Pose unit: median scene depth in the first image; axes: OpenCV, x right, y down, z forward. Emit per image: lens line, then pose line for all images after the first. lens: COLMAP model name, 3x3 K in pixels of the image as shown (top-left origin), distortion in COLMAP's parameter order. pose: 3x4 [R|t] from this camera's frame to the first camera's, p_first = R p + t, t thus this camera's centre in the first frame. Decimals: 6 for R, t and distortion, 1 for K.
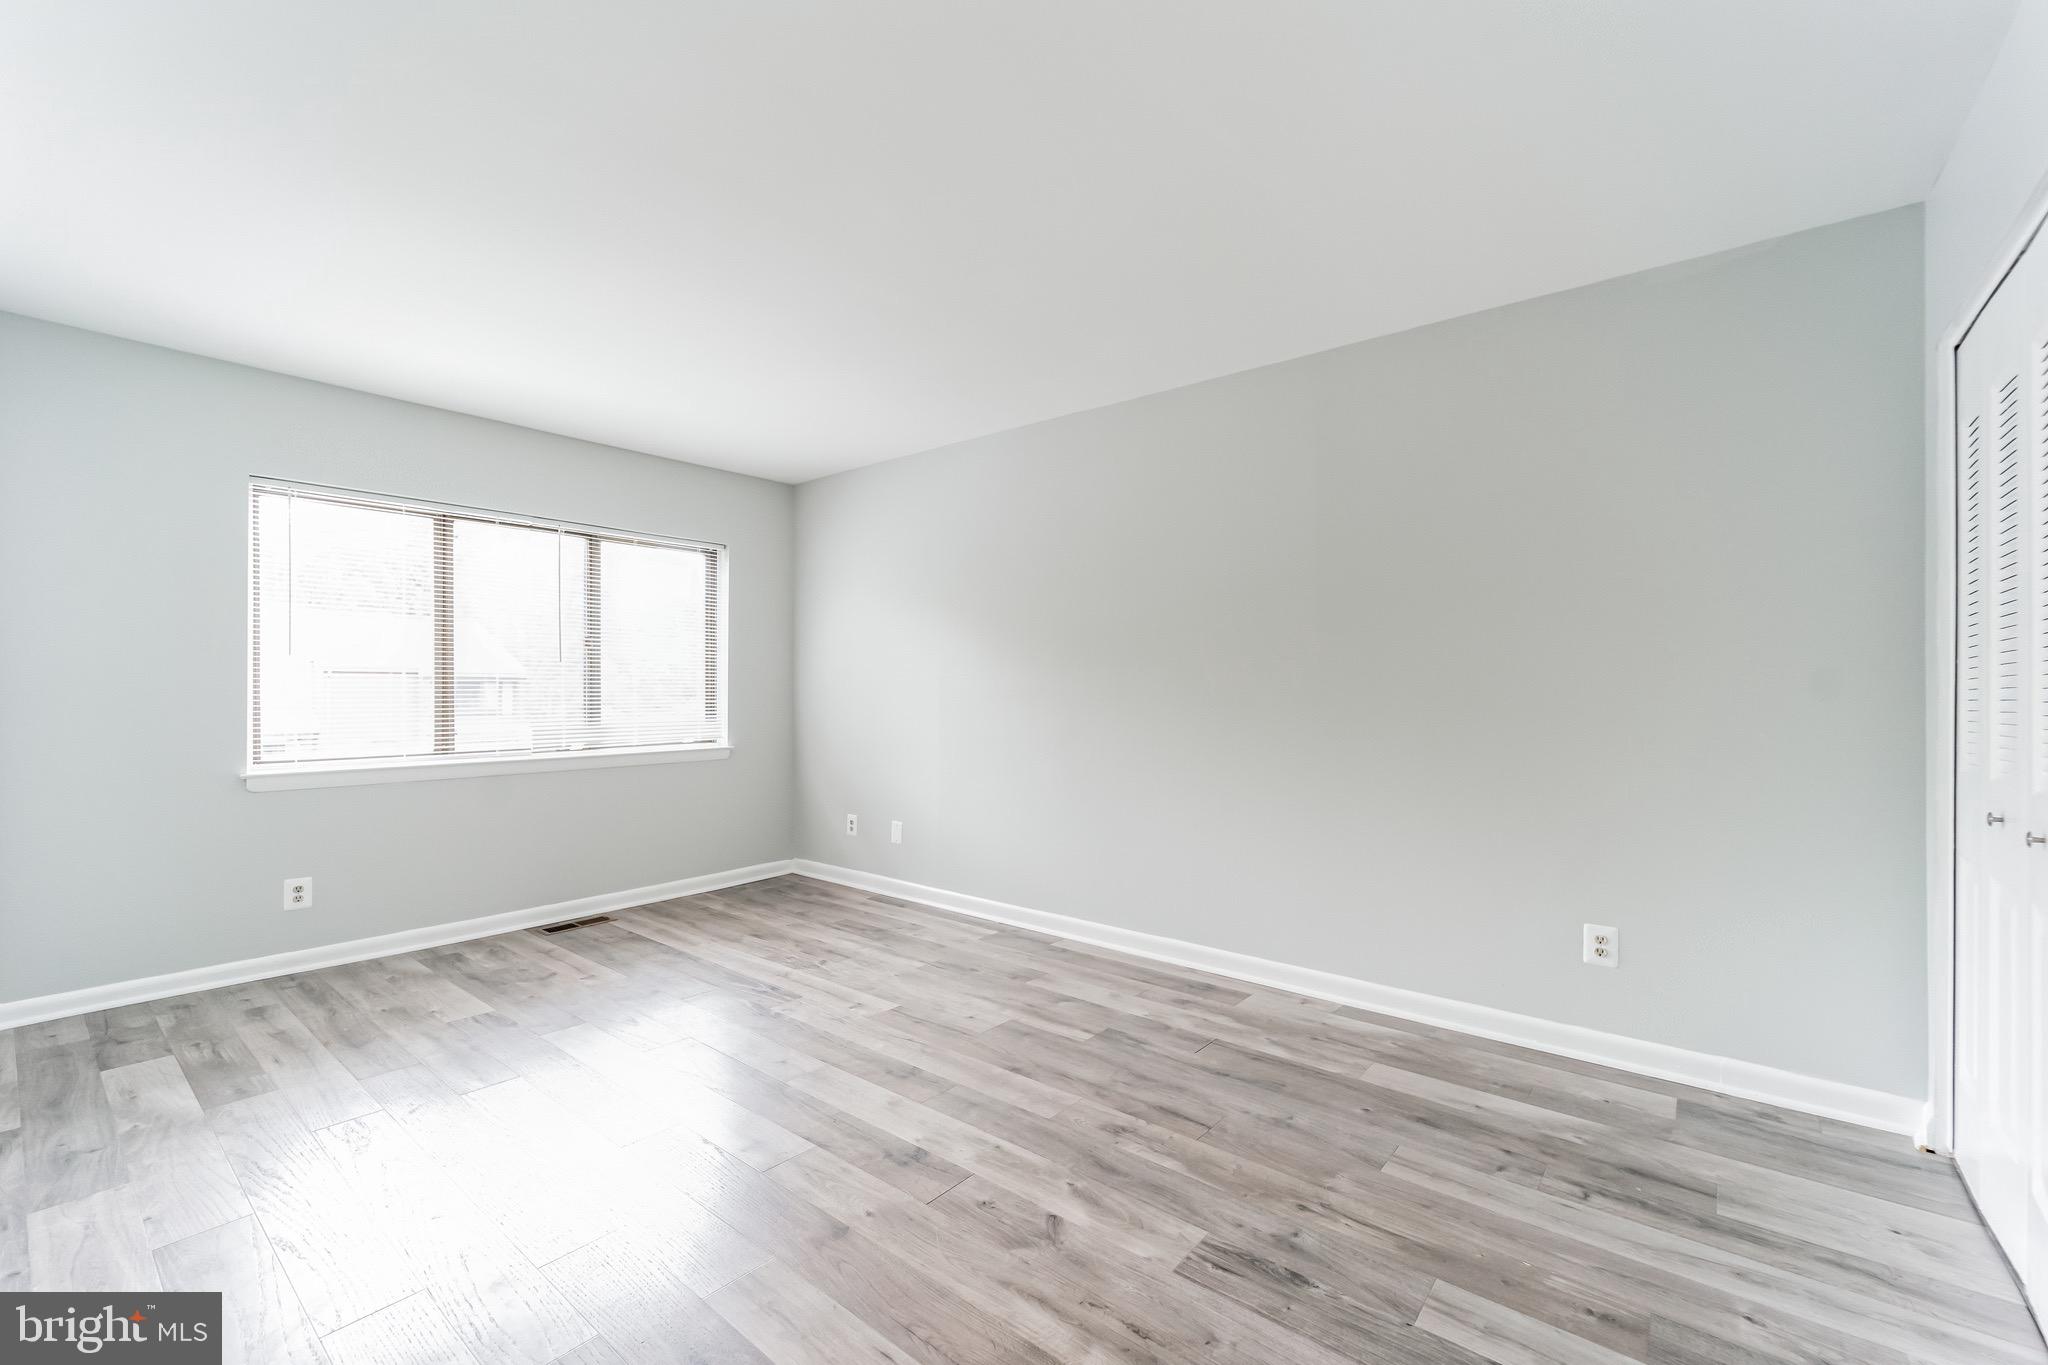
lens RADIAL K [[844.5, 0, 1019.9], [0, 844.5, 684.8], [0, 0, 1]] dist [-0.001036, -0.000346]
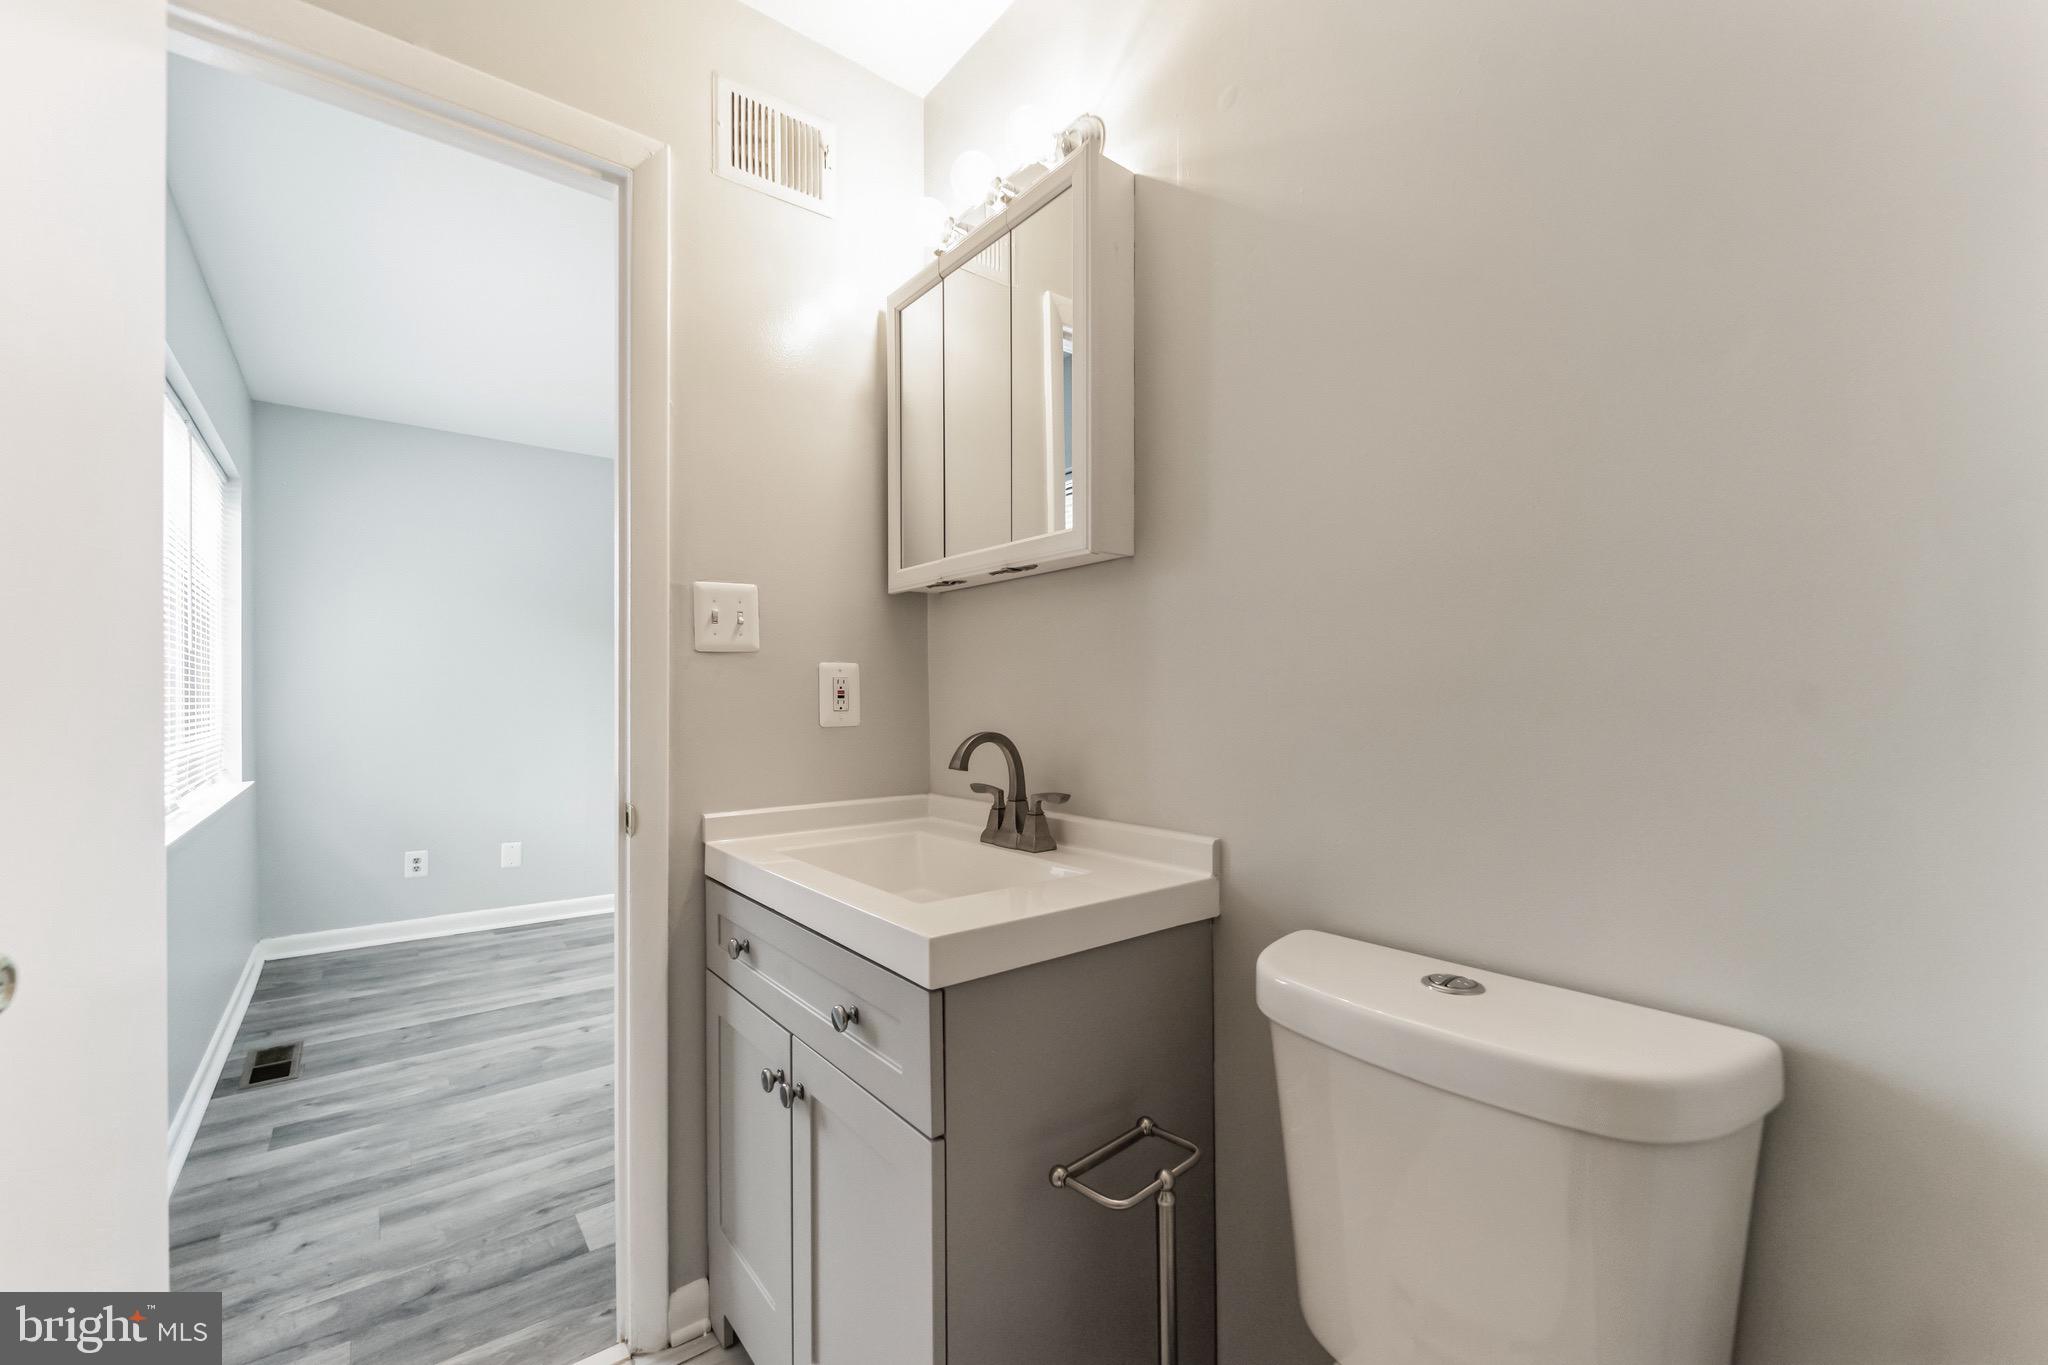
lens RADIAL K [[844.5, 0, 1022.3], [0, 844.5, 694.5], [0, 0, 1]] dist [-0.001036, -0.000346]
pose [[0.220792, 0.005916, 0.975303, -1.024680], [0.002281, 0.999976, -0.006582, 0.015252], [-0.975318, 0.003678, 0.220773, 0.319211]]
